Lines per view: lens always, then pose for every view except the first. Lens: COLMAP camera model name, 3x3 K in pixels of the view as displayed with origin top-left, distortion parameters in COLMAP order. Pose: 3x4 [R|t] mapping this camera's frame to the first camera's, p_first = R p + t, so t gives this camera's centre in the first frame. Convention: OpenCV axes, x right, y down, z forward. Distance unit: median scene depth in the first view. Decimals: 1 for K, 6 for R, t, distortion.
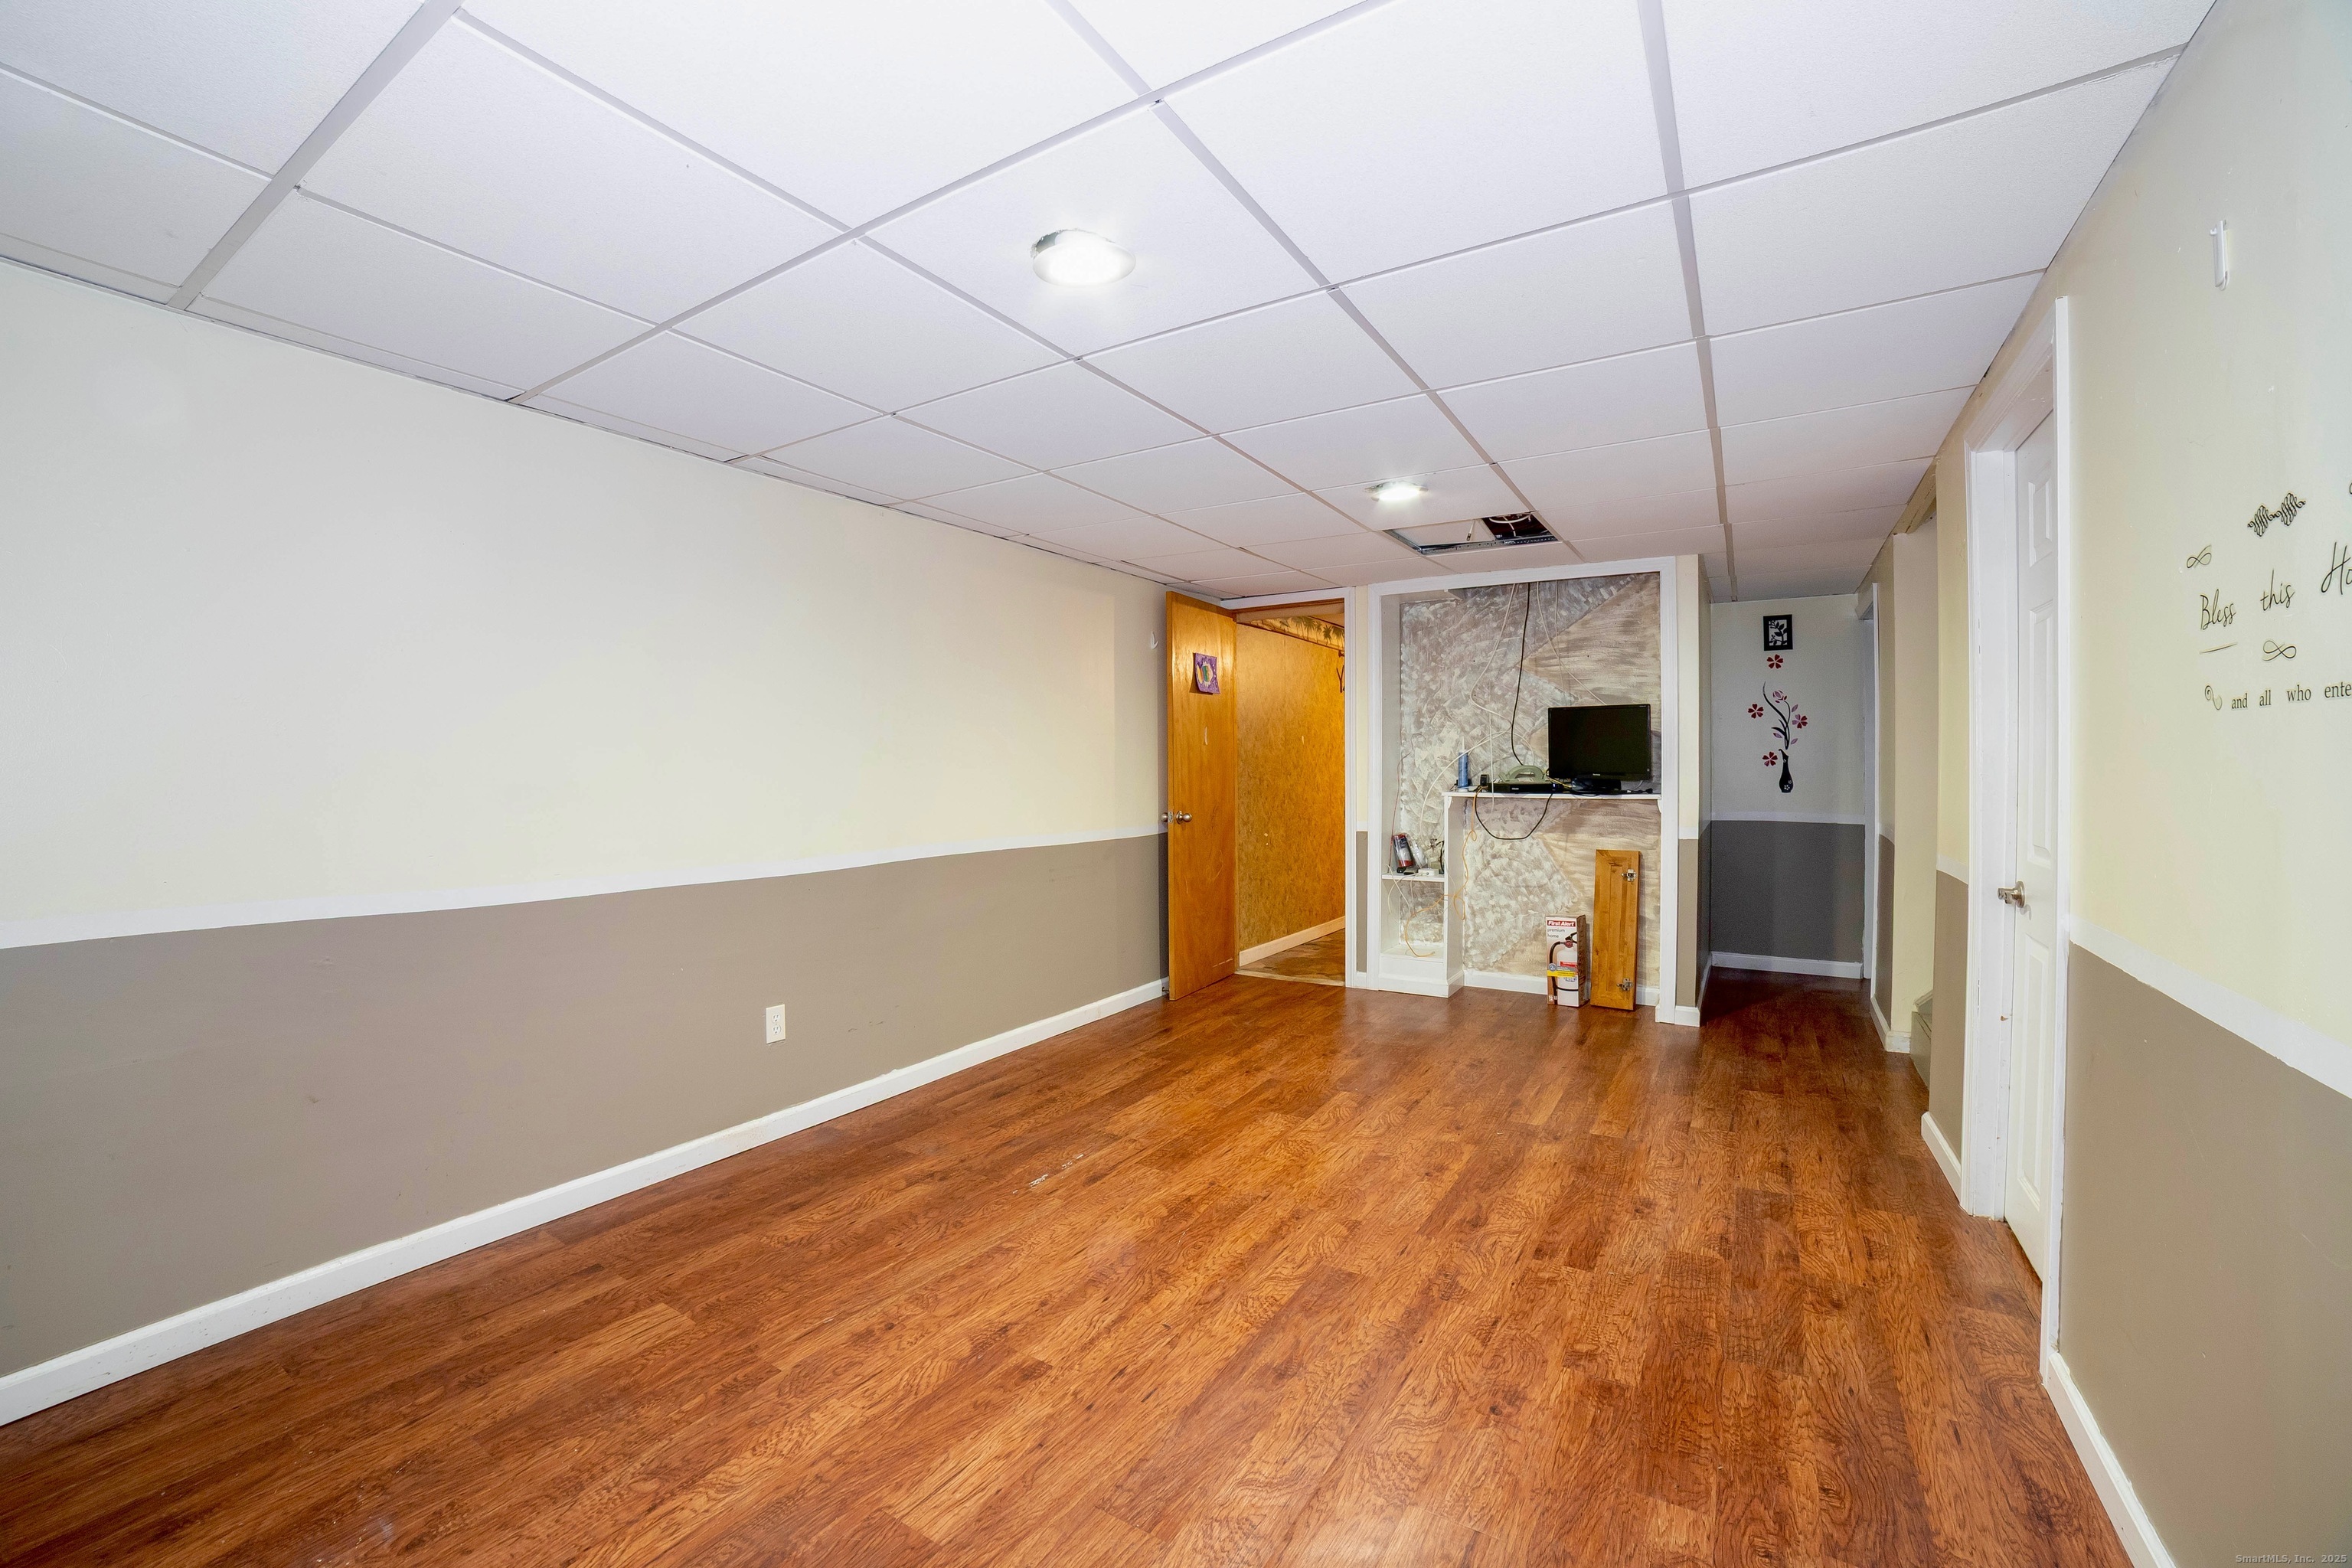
lens RADIAL K [[945.9, 0, 1175.2], [0, 945.9, 767.1], [0, 0, 1]] dist [-0.108665, 0.041027]
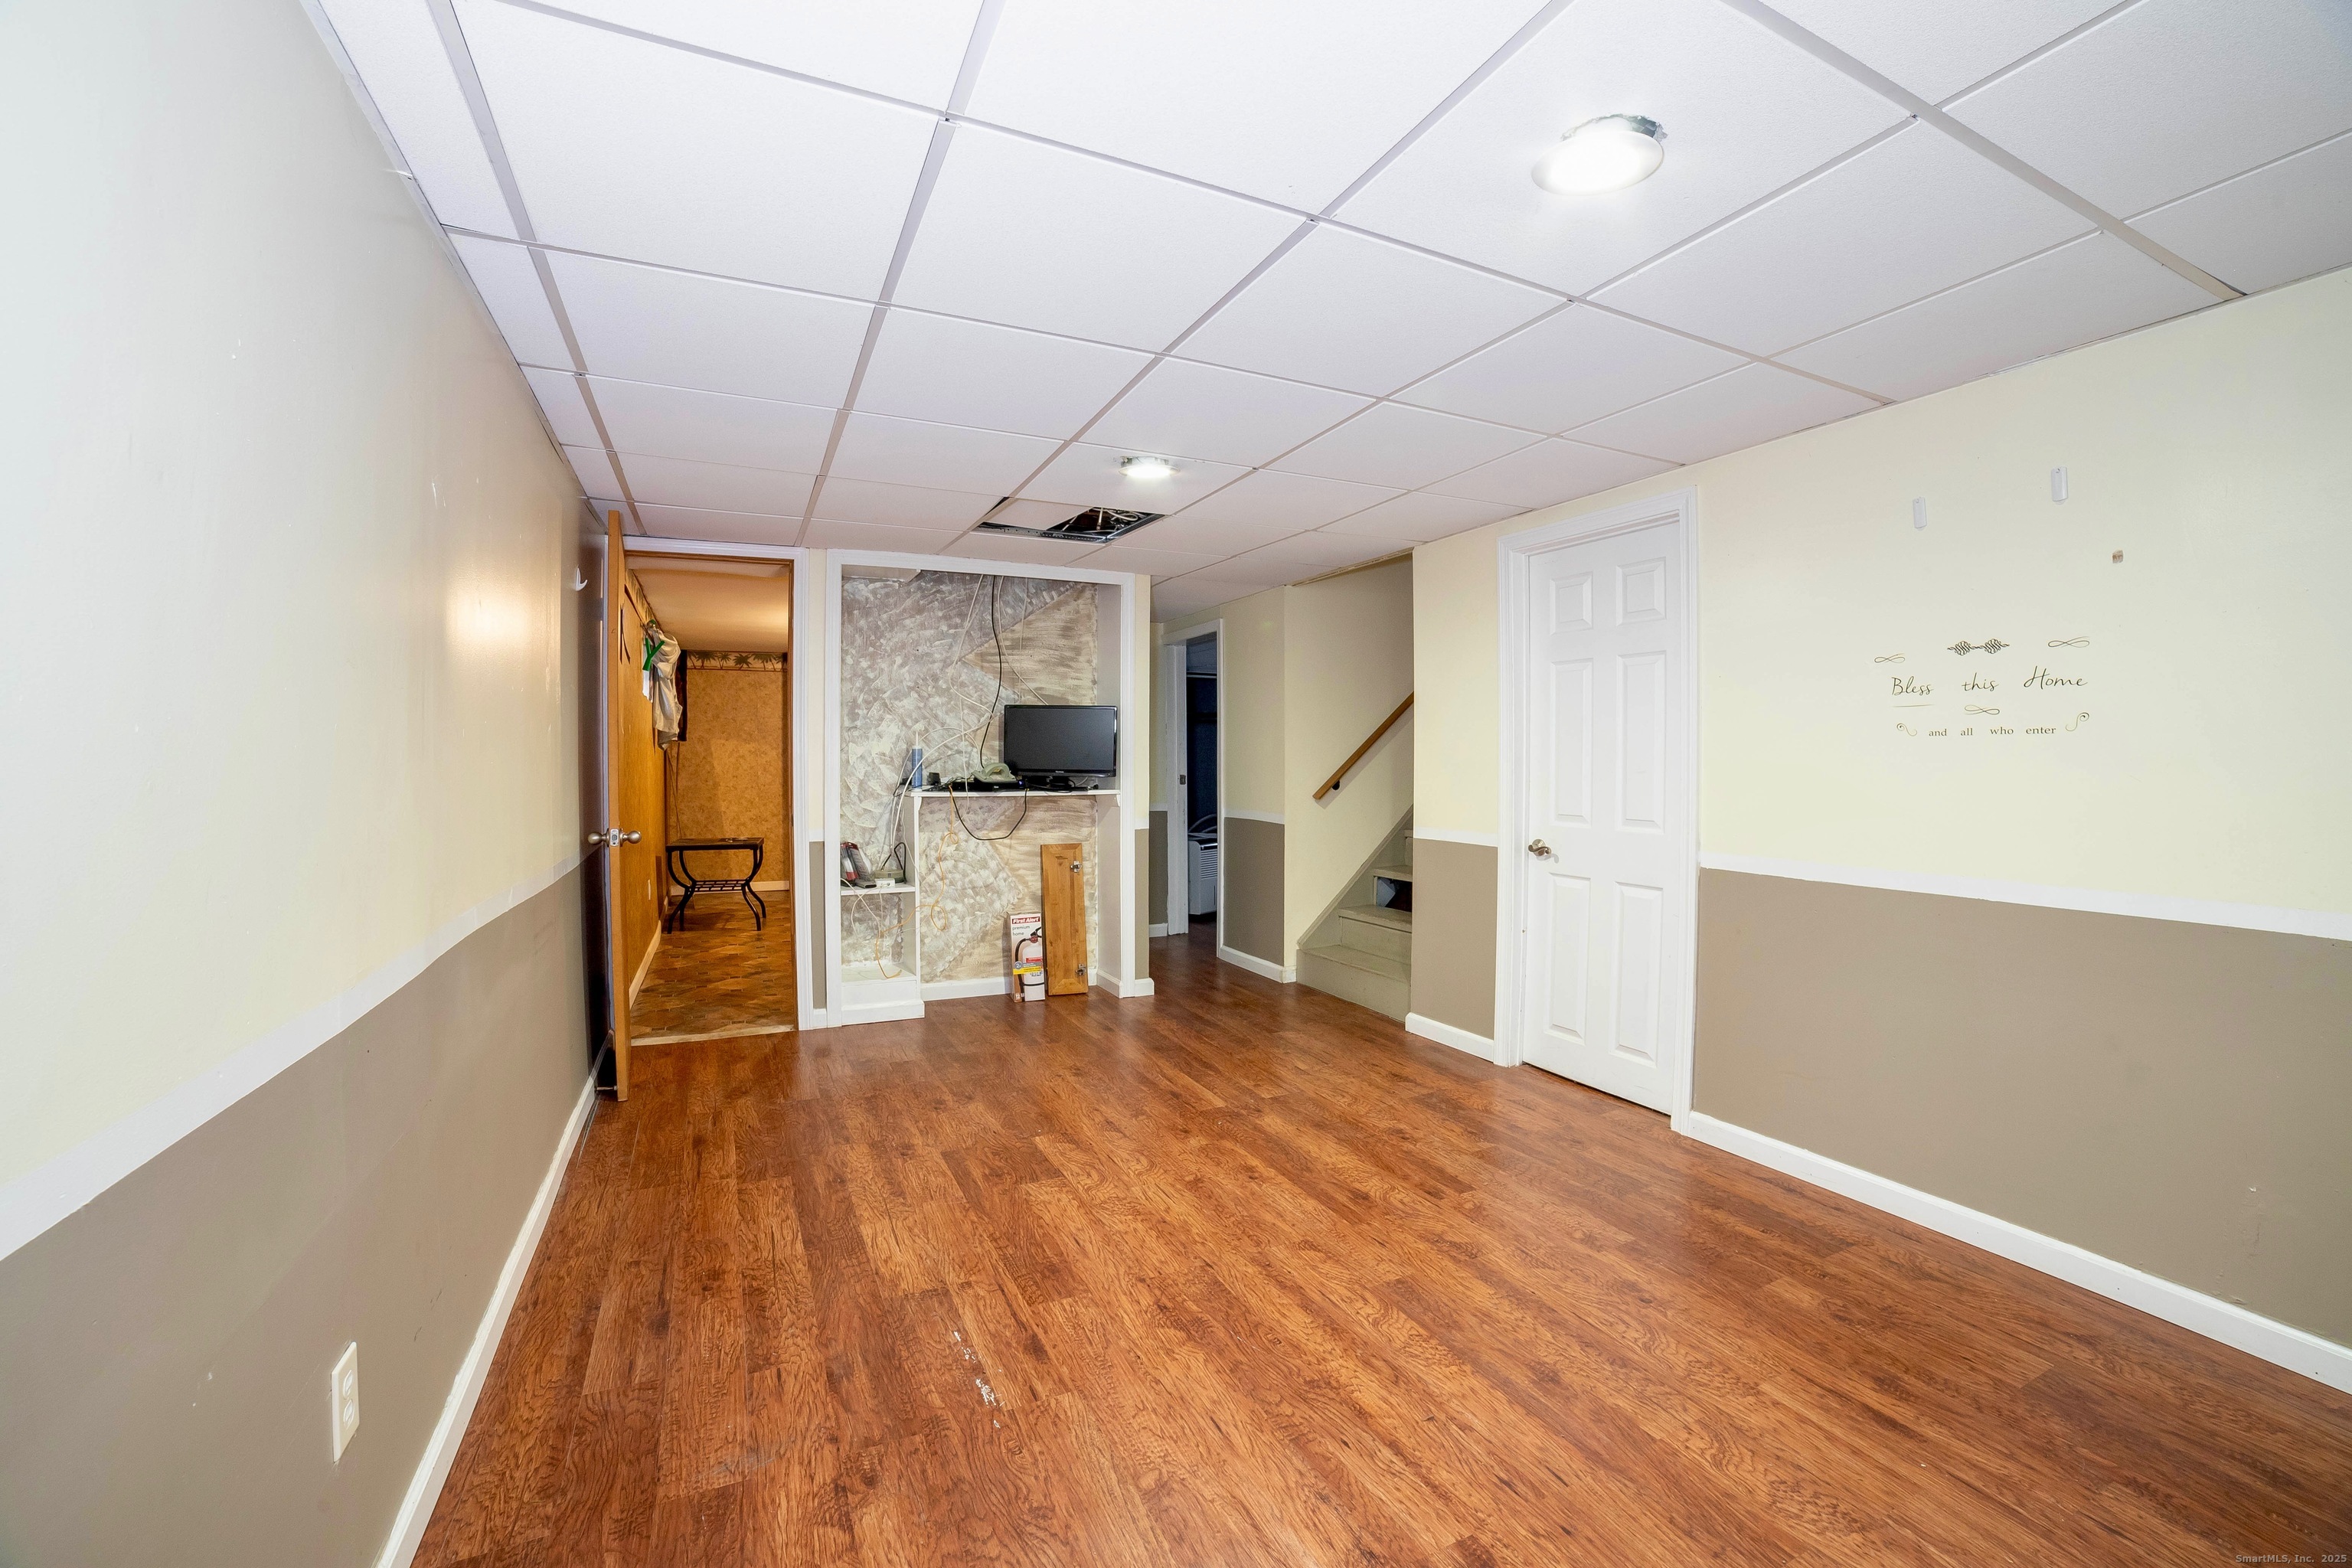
lens RADIAL K [[945.9, 0, 1175.2], [0, 945.9, 767.1], [0, 0, 1]] dist [-0.108665, 0.041027]
pose [[0.550890, -0.002793, 0.834573, -0.400308], [0.001179, 0.999996, 0.002569, 0.000336], [-0.834577, -0.000431, 0.550891, 0.351300]]
